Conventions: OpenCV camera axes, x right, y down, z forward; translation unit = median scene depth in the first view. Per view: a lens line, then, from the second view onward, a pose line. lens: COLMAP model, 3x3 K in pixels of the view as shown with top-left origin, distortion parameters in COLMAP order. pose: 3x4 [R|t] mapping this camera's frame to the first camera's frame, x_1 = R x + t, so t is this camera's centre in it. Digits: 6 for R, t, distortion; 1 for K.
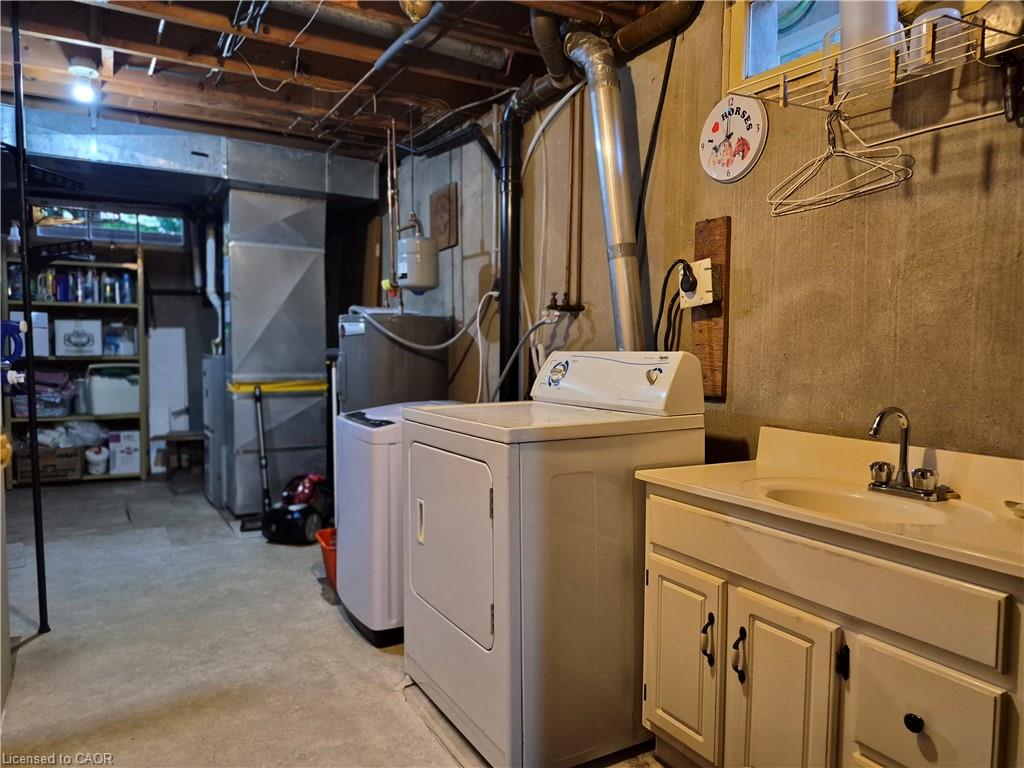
lens RADIAL K [[724.6, 0, 513.2], [0, 724.6, 385.5], [0, 0, 1]] dist [0.061919, -0.058316]
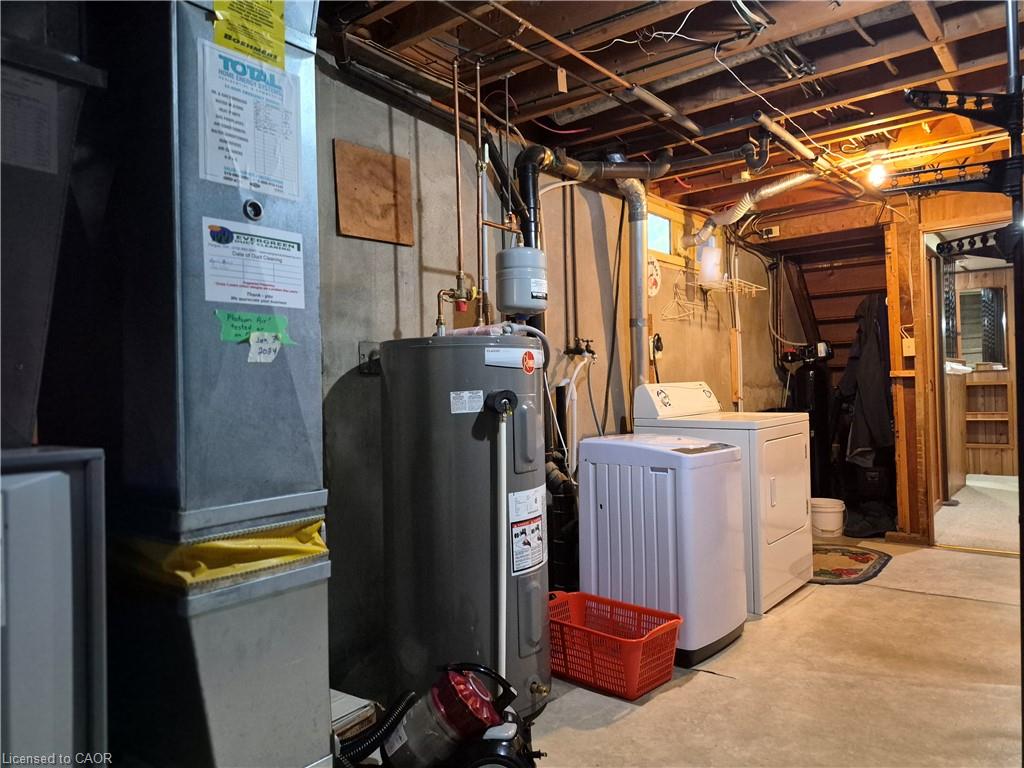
lens RADIAL K [[724.6, 0, 513.0], [0, 724.6, 383.2], [0, 0, 1]] dist [0.061919, -0.058316]
pose [[-0.371029, 0.008602, 0.928581, -1.146166], [0.074657, 0.996997, 0.020594, -0.097922], [-0.925615, 0.076966, -0.370557, 1.738327]]
